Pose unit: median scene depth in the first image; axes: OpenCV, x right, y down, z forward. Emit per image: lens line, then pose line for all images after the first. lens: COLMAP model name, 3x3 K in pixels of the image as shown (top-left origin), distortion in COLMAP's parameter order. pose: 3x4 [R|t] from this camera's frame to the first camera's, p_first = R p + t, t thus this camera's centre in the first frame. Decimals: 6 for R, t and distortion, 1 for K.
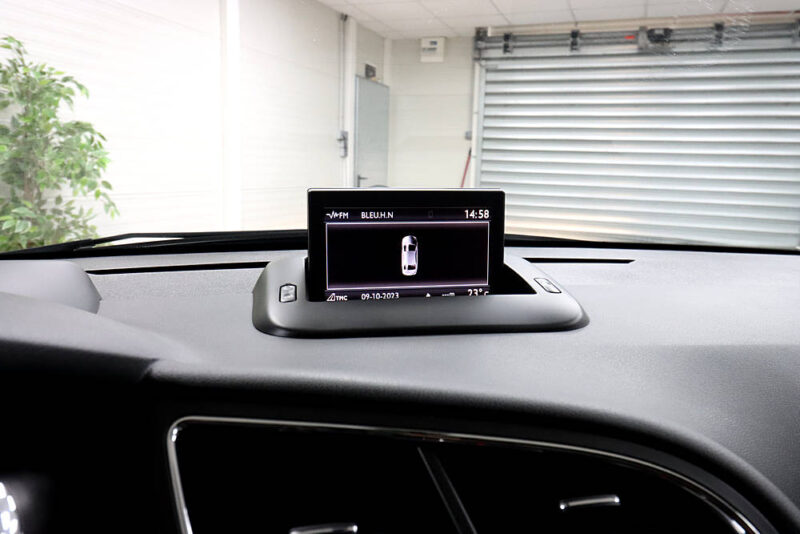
lens RADIAL K [[593.4, 0, 398.4], [0, 593.4, 259.4], [0, 0, 1]] dist [0.012555, -0.007999]
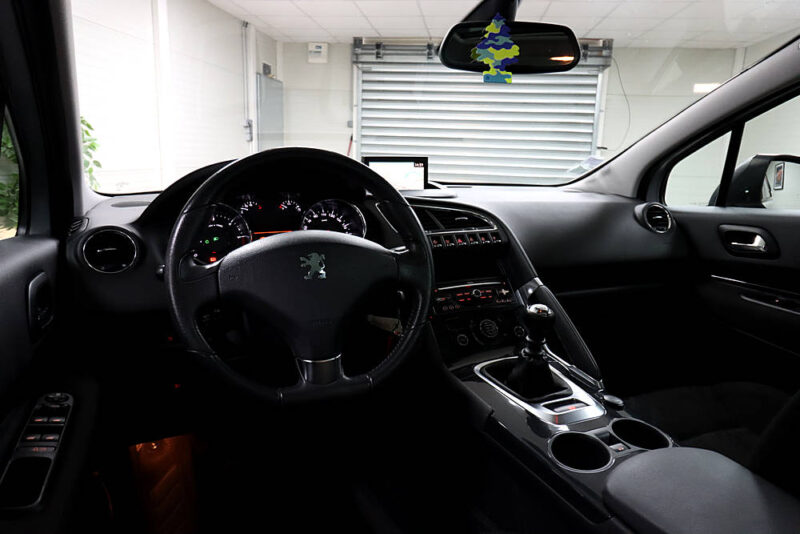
lens RADIAL K [[554.1, 0, 403.5], [0, 554.1, 255.1], [0, 0, 1]] dist [0.011115, 0.000868]
pose [[0.970998, -0.044977, 0.234819, -0.059750], [0.037033, 0.998586, 0.038133, 0.024957], [-0.236202, -0.028331, 0.971291, -0.162390]]
